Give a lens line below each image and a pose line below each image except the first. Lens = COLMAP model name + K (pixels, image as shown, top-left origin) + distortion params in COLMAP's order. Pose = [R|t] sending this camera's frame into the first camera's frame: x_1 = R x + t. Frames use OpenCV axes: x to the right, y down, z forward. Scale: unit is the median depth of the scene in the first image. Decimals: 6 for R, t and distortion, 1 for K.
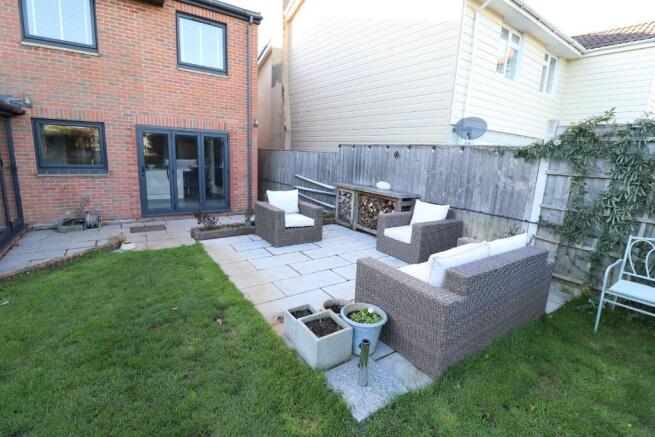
lens RADIAL K [[304.2, 0, 331.1], [0, 304.2, 208.6], [0, 0, 1]] dist [0.000291, 0.000067]
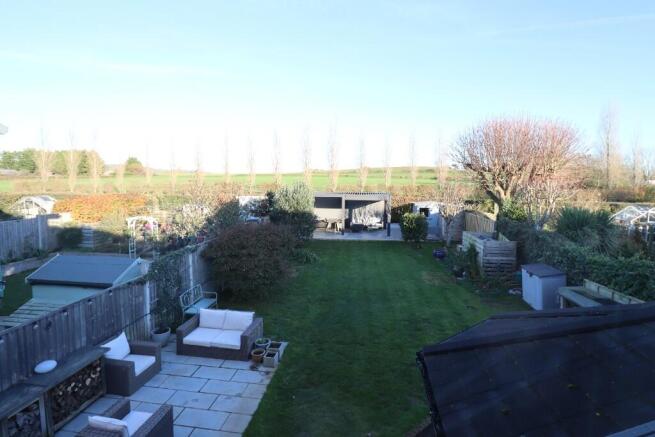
lens RADIAL K [[326.9, 0, 327.5], [0, 326.9, 218.5], [0, 0, 1]] dist [-0.000516, -0.000024]
pose [[-0.720898, -0.122114, 0.682198, -1.379809], [0.092148, 0.958725, 0.268987, -0.927900], [-0.686887, 0.256776, -0.679891, 1.435651]]
